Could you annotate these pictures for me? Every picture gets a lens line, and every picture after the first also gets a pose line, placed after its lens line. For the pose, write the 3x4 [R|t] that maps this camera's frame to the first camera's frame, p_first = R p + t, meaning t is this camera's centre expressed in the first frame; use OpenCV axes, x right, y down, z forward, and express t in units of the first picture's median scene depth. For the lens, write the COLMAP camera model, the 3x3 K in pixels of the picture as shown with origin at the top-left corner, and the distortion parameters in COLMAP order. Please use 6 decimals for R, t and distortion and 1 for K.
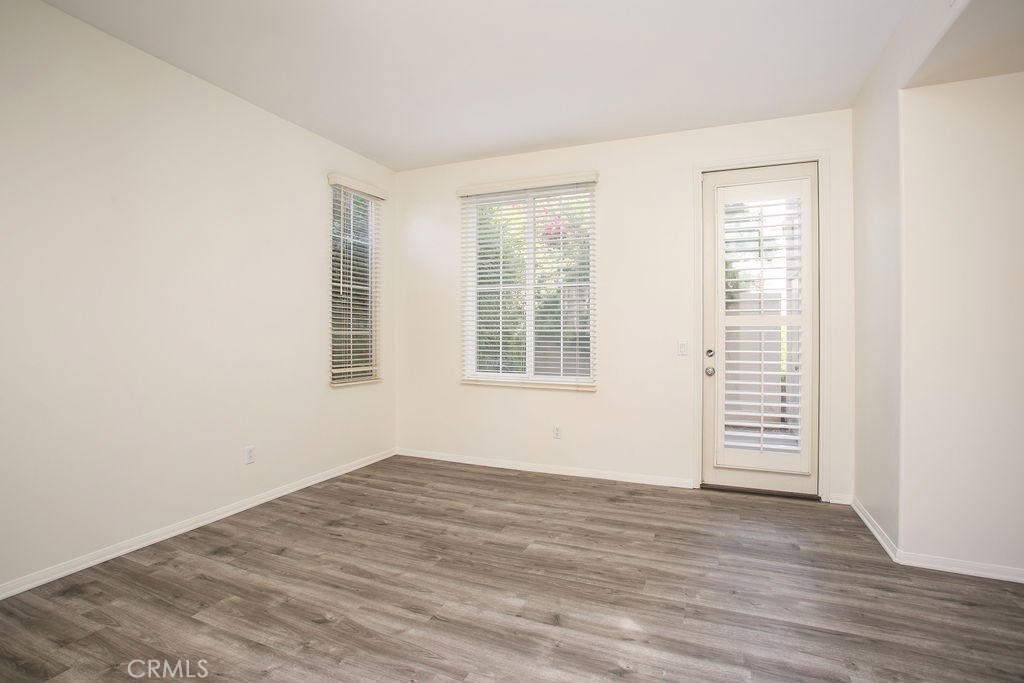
lens RADIAL K [[509.8, 0, 505.5], [0, 509.8, 332.7], [0, 0, 1]] dist [0.000244, 0.000507]
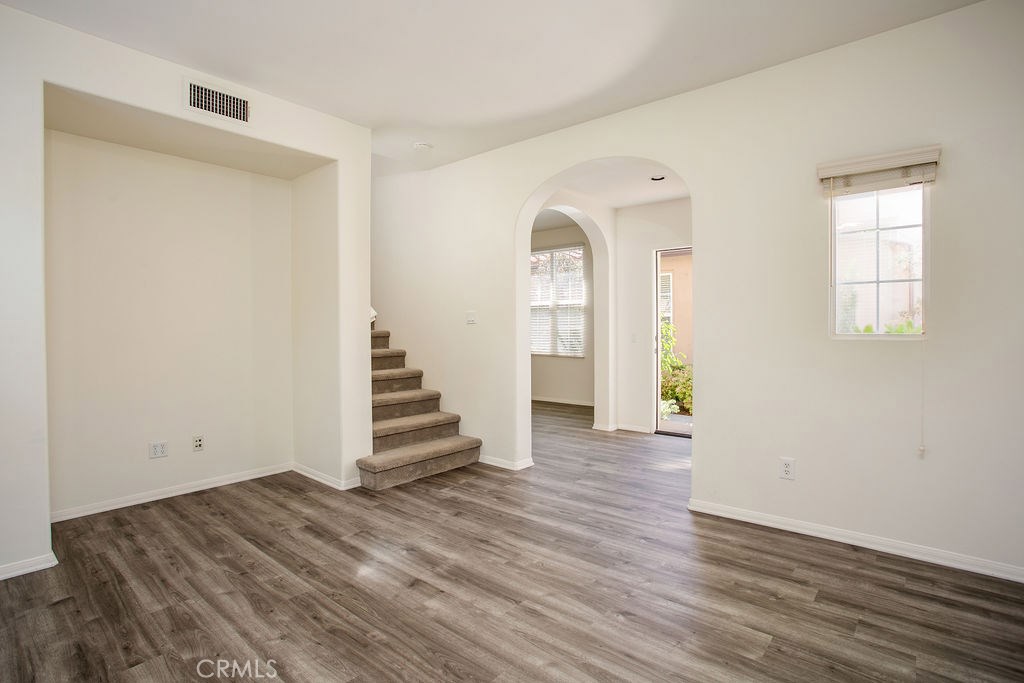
lens RADIAL K [[509.8, 0, 505.5], [0, 509.8, 332.7], [0, 0, 1]] dist [0.000244, 0.000507]
pose [[-0.954543, 0.004884, 0.298034, -0.415108], [0.006989, 0.999958, 0.005996, 0.000982], [-0.297992, 0.007806, -0.954536, 1.931535]]
